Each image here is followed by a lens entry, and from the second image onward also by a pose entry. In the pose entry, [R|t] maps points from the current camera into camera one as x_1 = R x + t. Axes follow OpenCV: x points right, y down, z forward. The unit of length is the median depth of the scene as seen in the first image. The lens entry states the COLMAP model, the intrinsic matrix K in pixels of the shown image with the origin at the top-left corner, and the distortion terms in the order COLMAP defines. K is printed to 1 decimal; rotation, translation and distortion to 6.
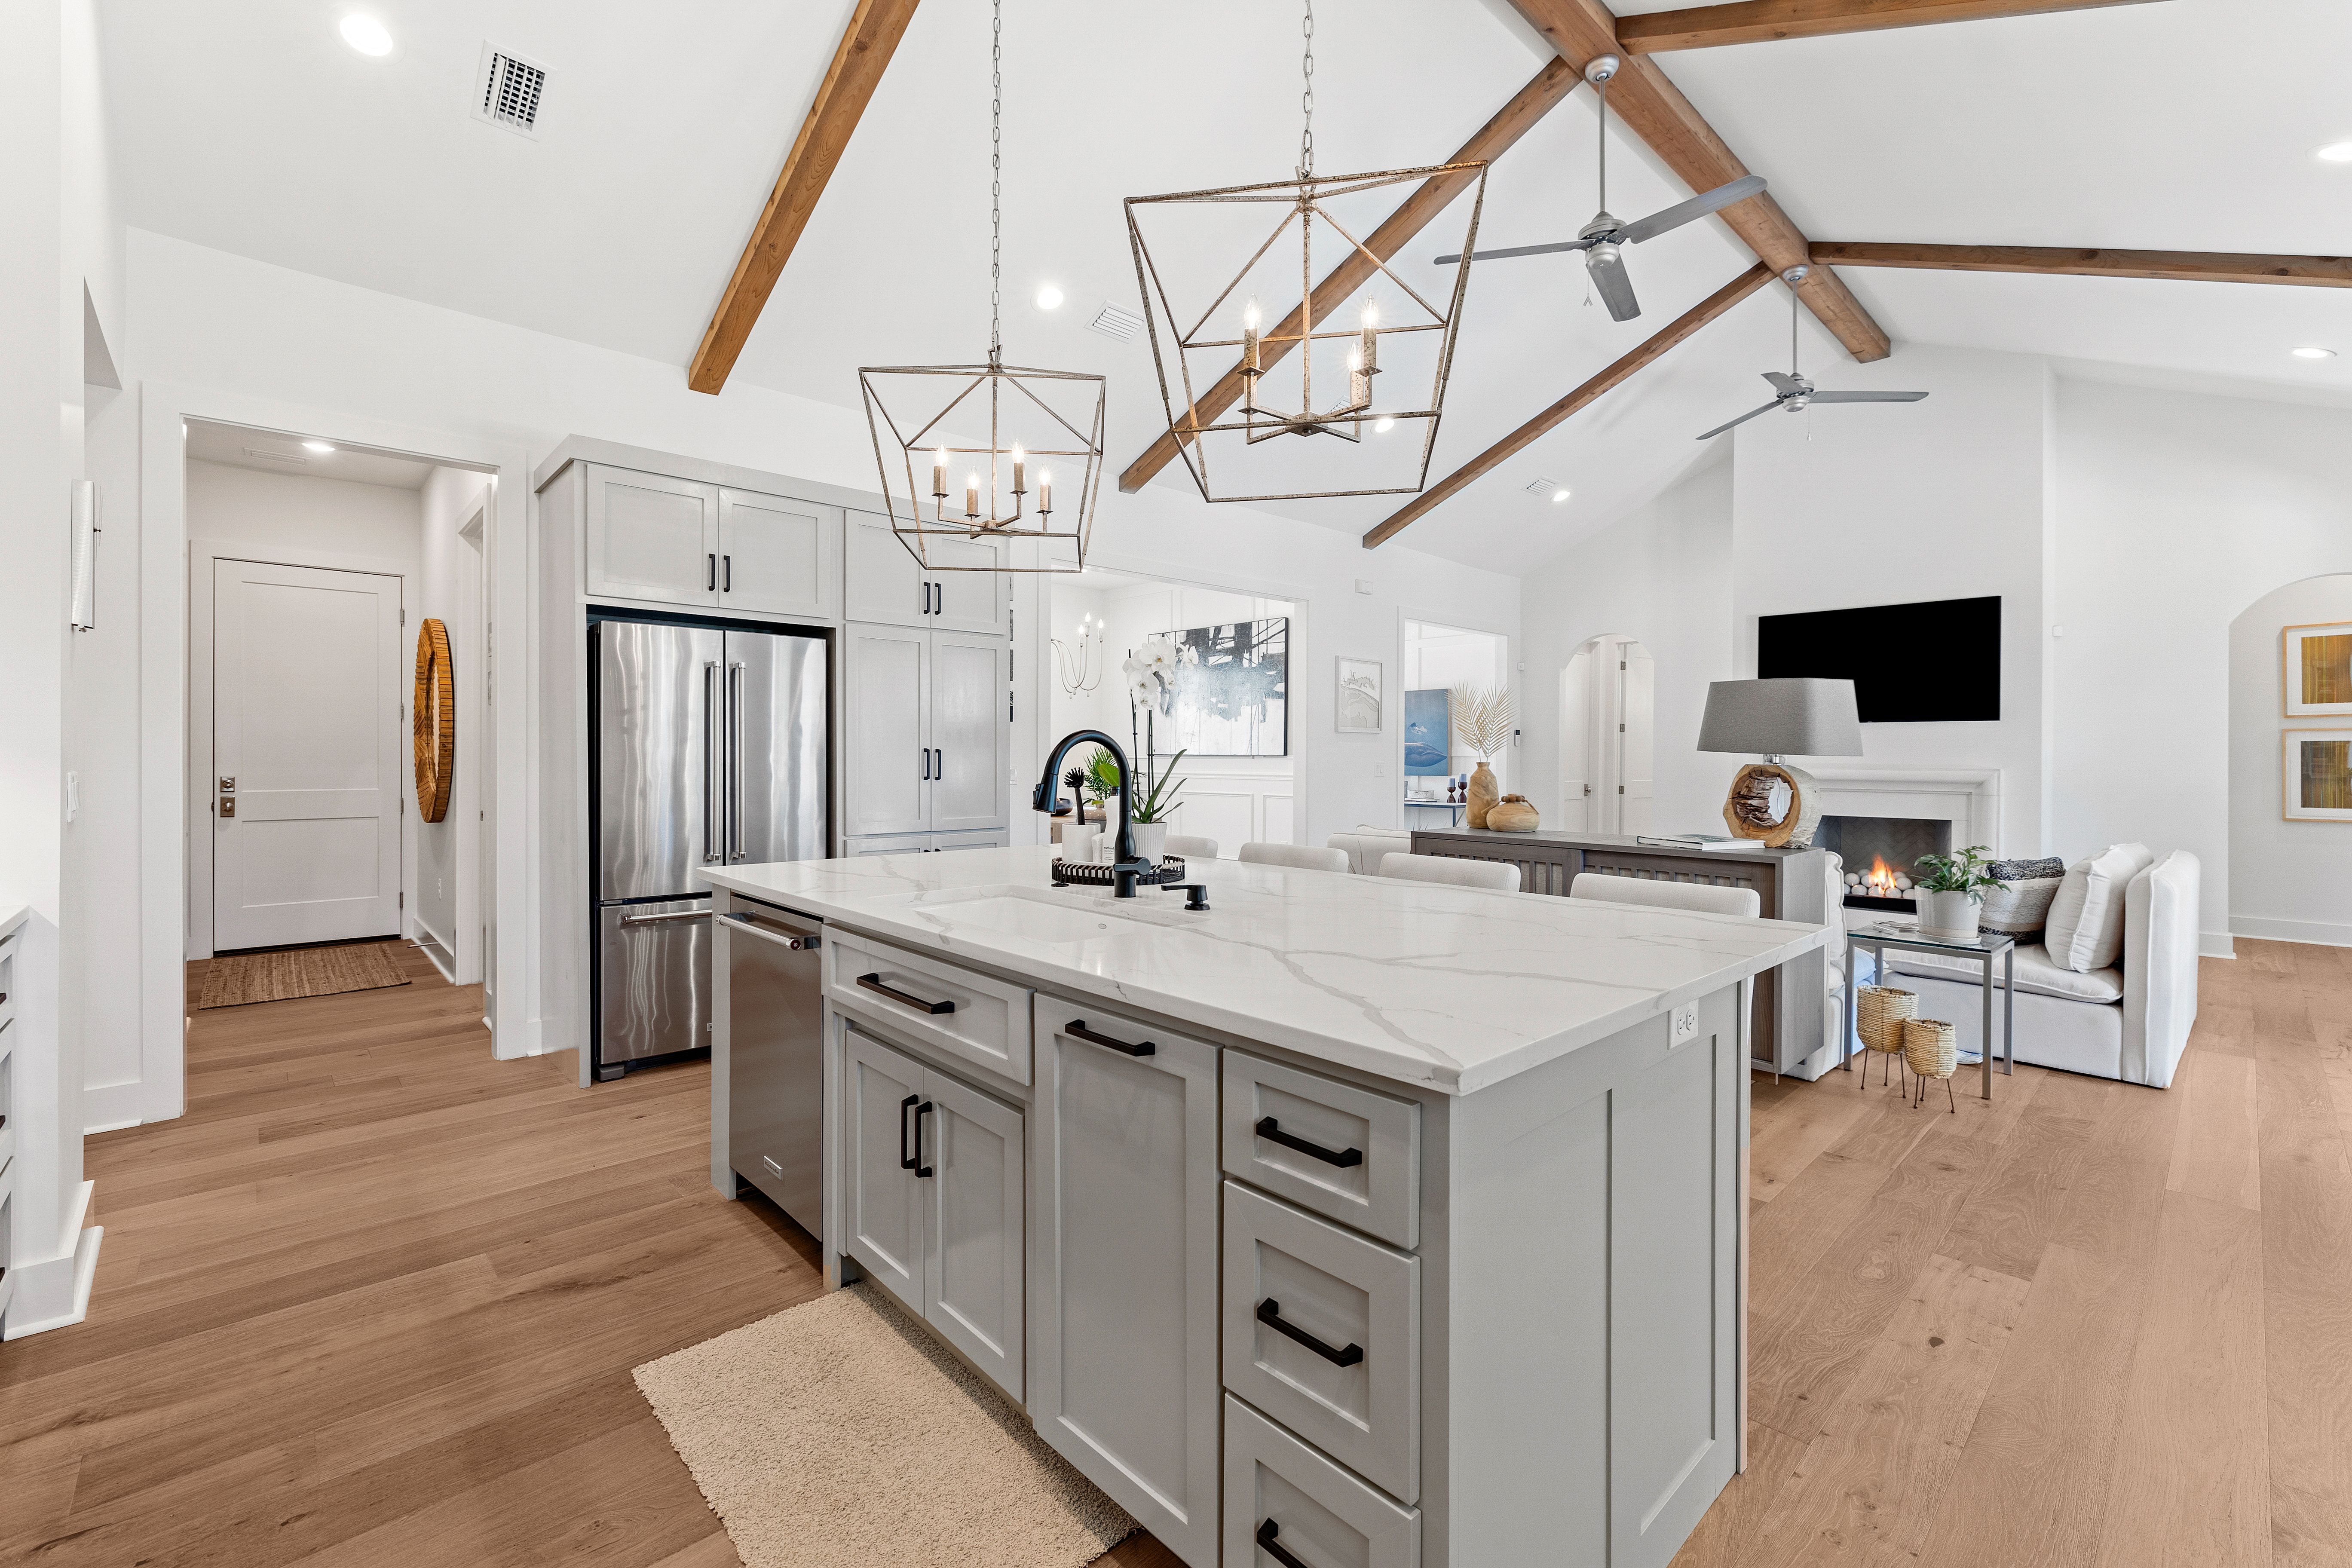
lens RADIAL K [[994.7, 0, 1172.8], [0, 994.7, 752.4], [0, 0, 1]] dist [-0.000639, -0.000641]
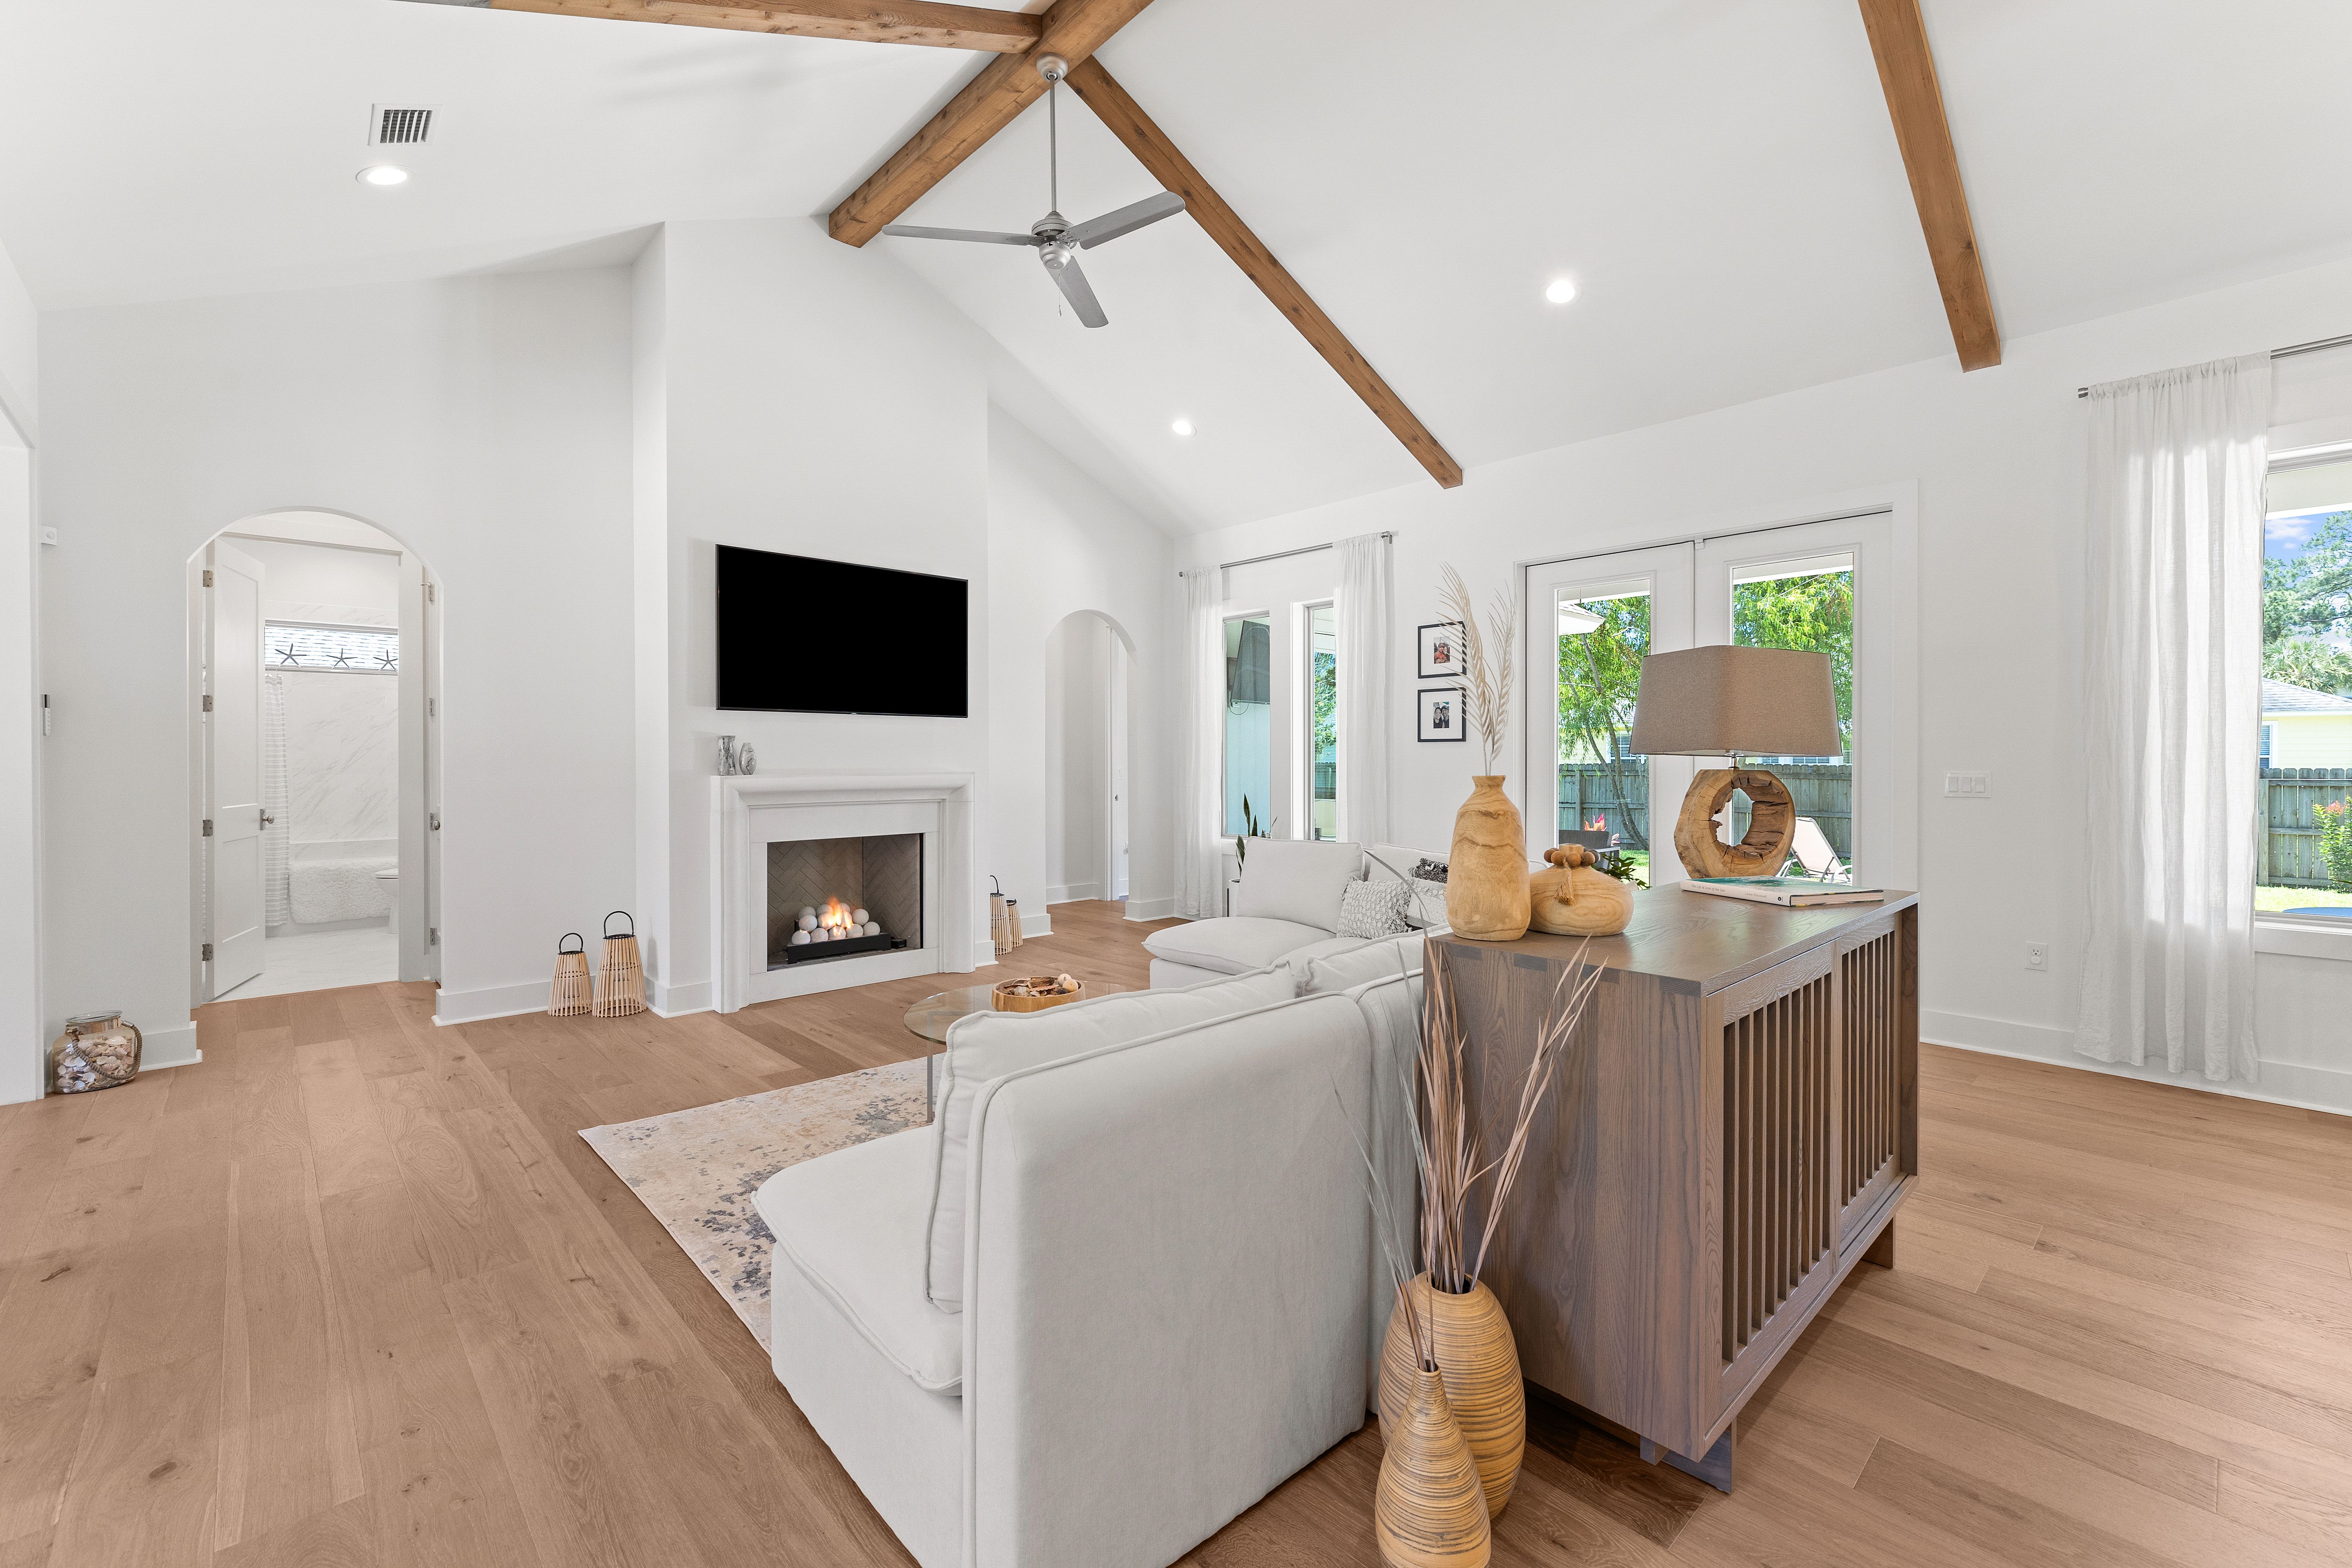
lens RADIAL K [[993.1, 0, 1172.9], [0, 993.1, 766.5], [0, 0, 1]] dist [-0.002121, -0.000303]
pose [[-0.002373, -0.012222, 0.999922, -0.068309], [-0.001861, 0.999924, 0.012217, 0.000145], [-0.999995, -0.001832, -0.002395, 0.813296]]
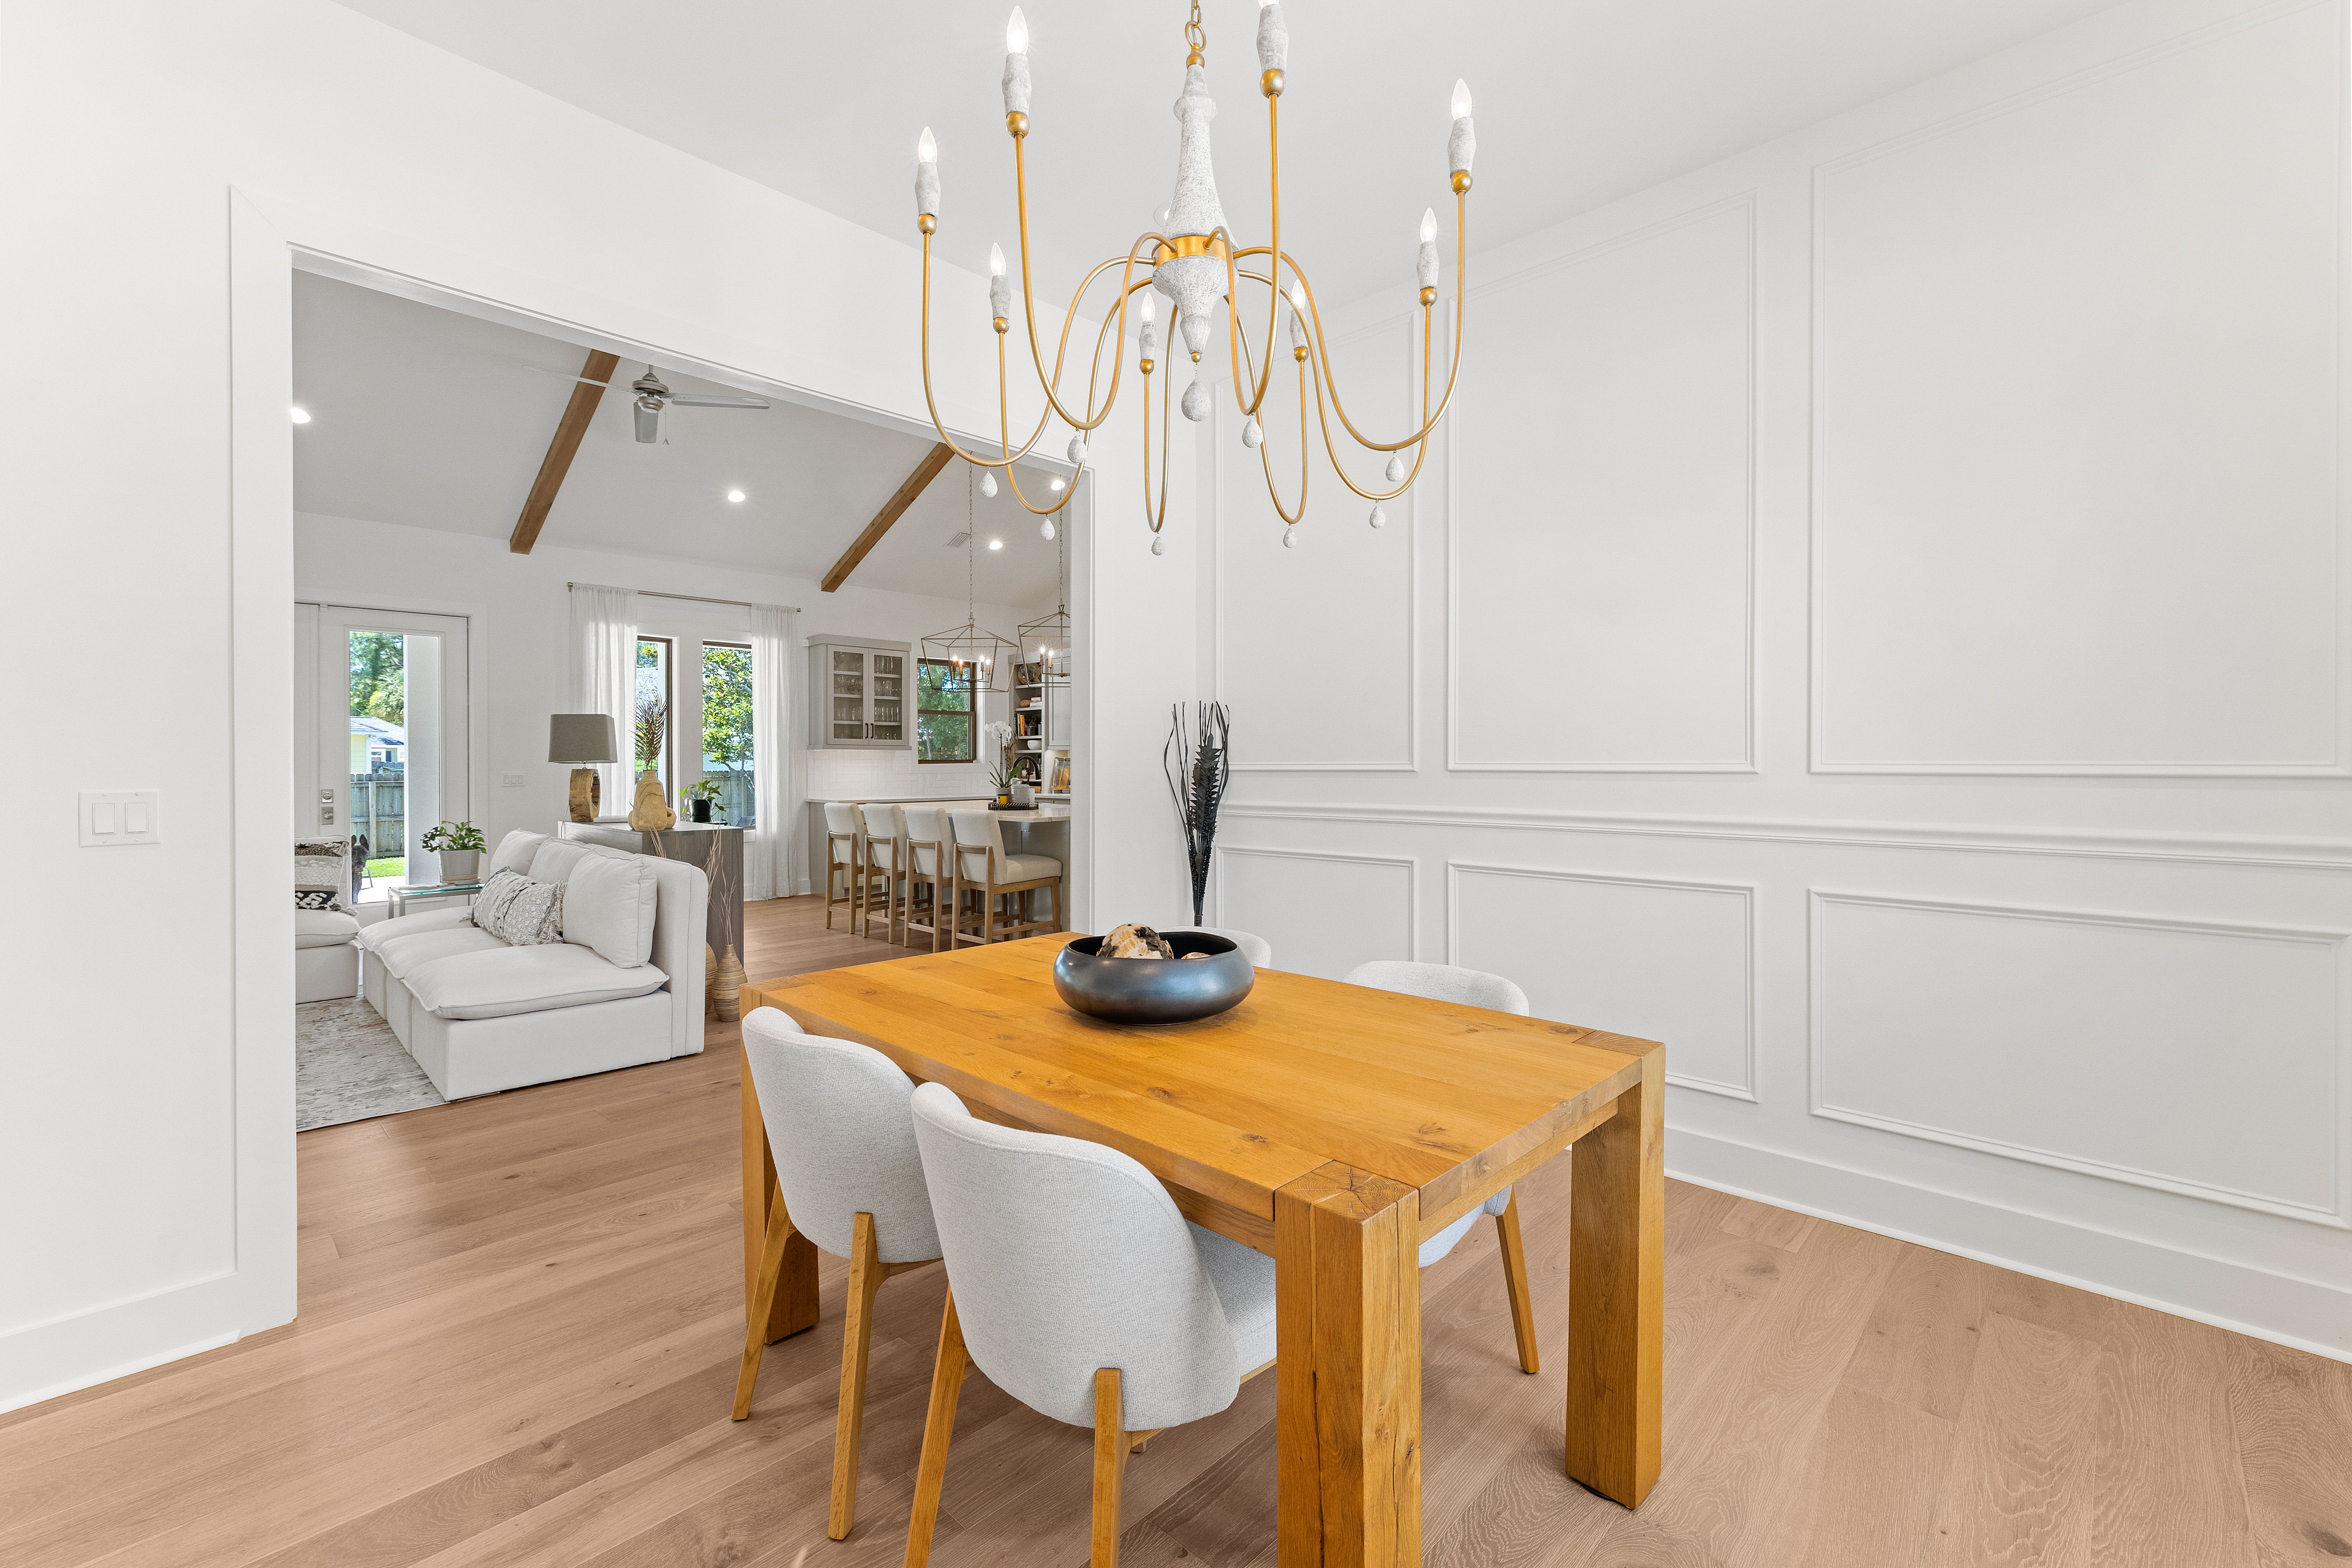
lens RADIAL K [[993.1, 0, 1172.9], [0, 993.1, 766.5], [0, 0, 1]] dist [-0.002121, -0.000303]
pose [[-0.998737, 0.000278, -0.050252, -0.145467], [0.000233, 1.000000, 0.000907, 0.003628], [0.050253, 0.000894, -0.998736, 1.508382]]
